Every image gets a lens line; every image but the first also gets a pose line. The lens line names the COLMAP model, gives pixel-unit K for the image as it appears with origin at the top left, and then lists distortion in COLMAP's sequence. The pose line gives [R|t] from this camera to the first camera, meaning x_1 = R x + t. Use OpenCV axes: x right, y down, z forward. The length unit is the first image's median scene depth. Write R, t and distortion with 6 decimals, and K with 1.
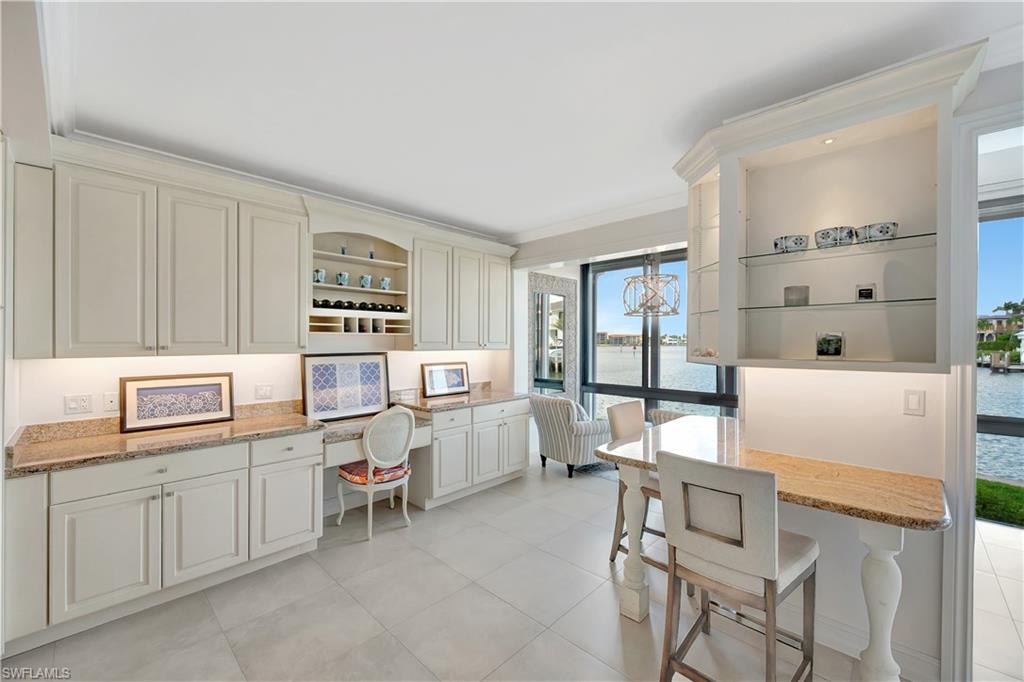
lens RADIAL K [[411.8, 0, 513.9], [0, 411.8, 343.3], [0, 0, 1]] dist [-0.001169, -0.000026]
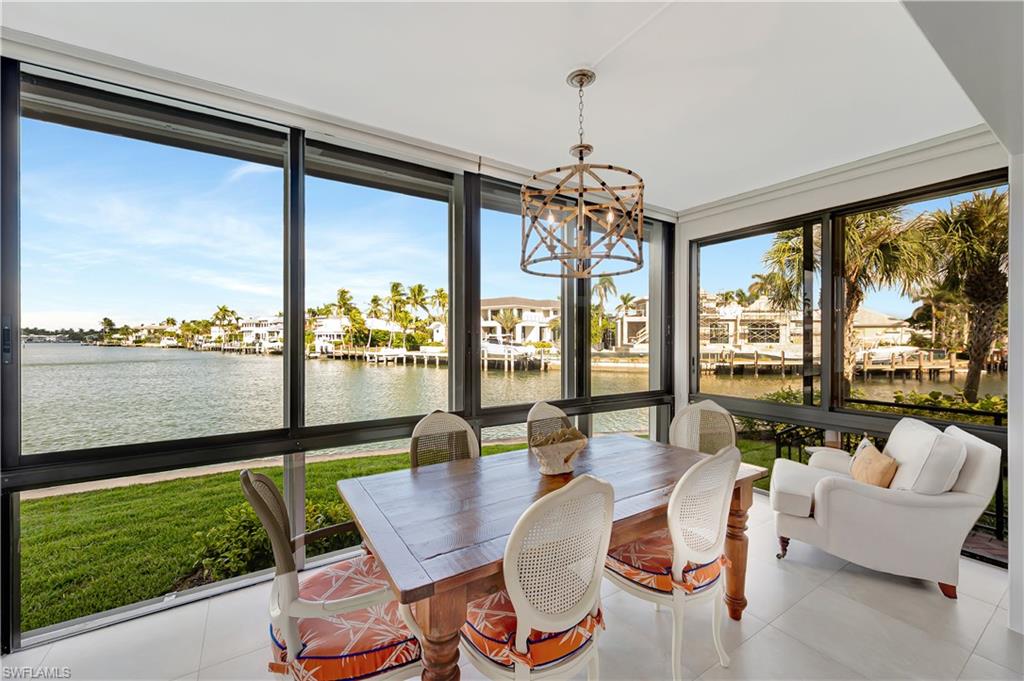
lens RADIAL K [[411.8, 0, 512.0], [0, 411.8, 340.5], [0, 0, 1]] dist [-0.001093, -0.000608]
pose [[0.236749, -0.007996, 0.971538, 0.577167], [0.003114, 0.999967, 0.007471, 0.016951], [-0.971566, 0.001257, 0.236766, 0.365487]]
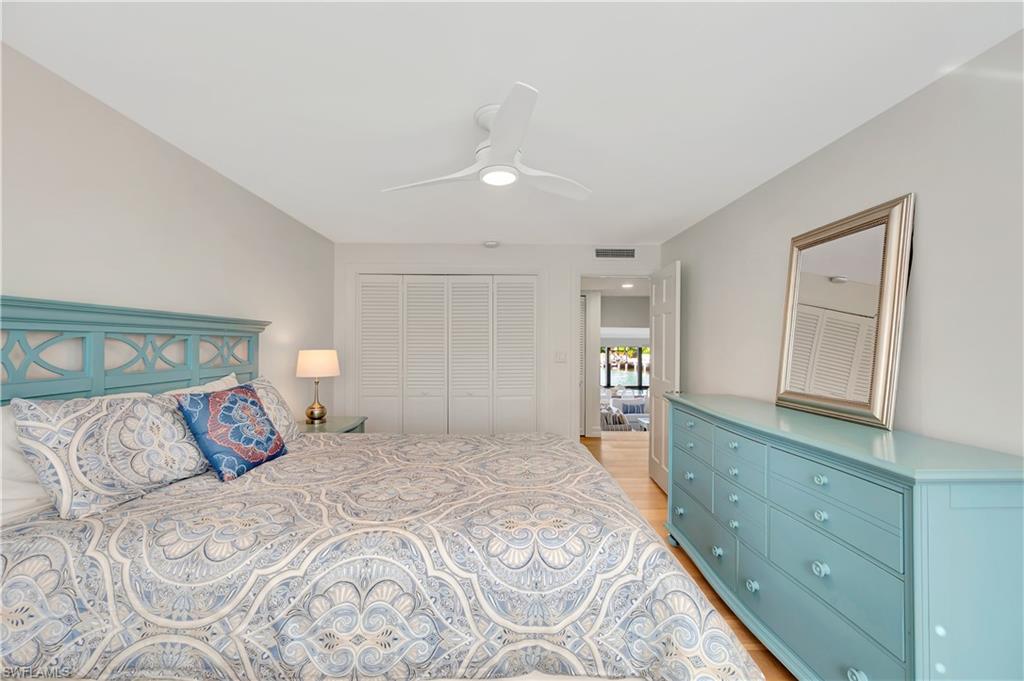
lens RADIAL K [[420.4, 0, 513.9], [0, 420.4, 342.4], [0, 0, 1]] dist [-0.001250, -0.000249]
pose [[0.696237, -0.005885, 0.717788, -2.228473], [0.006728, 0.999976, 0.001673, -0.276942], [-0.717780, 0.003664, 0.696260, -1.563000]]
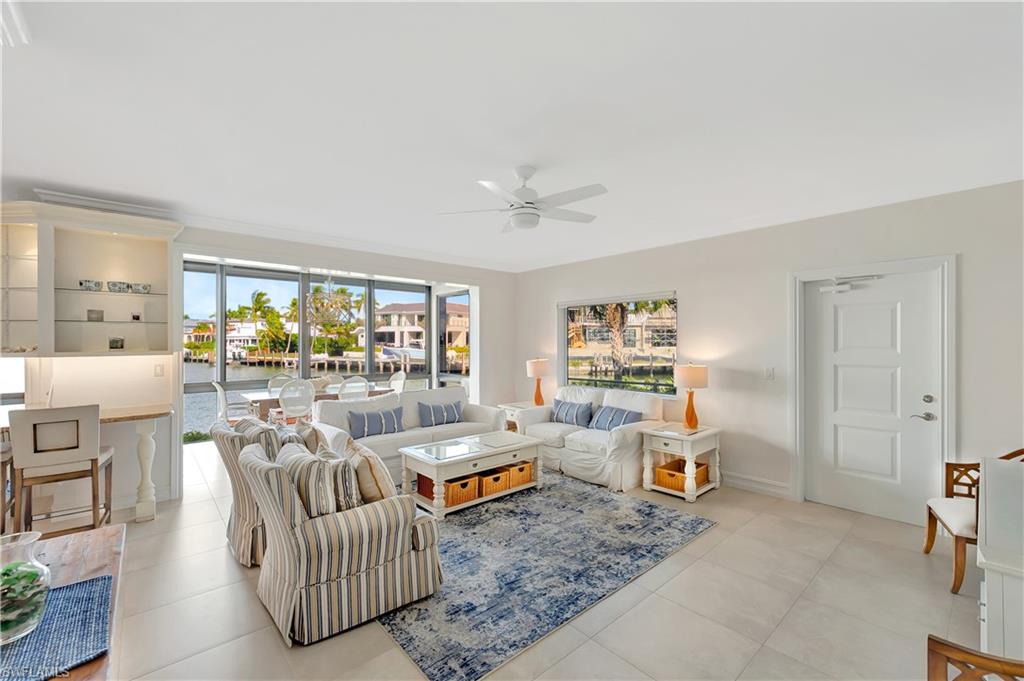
lens RADIAL K [[423.2, 0, 512.8], [0, 423.2, 342.7], [0, 0, 1]] dist [-0.001106, 0.000127]
pose [[0.089154, -0.003166, 0.996013, -0.503007], [0.005323, 0.999982, 0.002702, 0.003140], [-0.996004, 0.005061, 0.089169, -0.492460]]
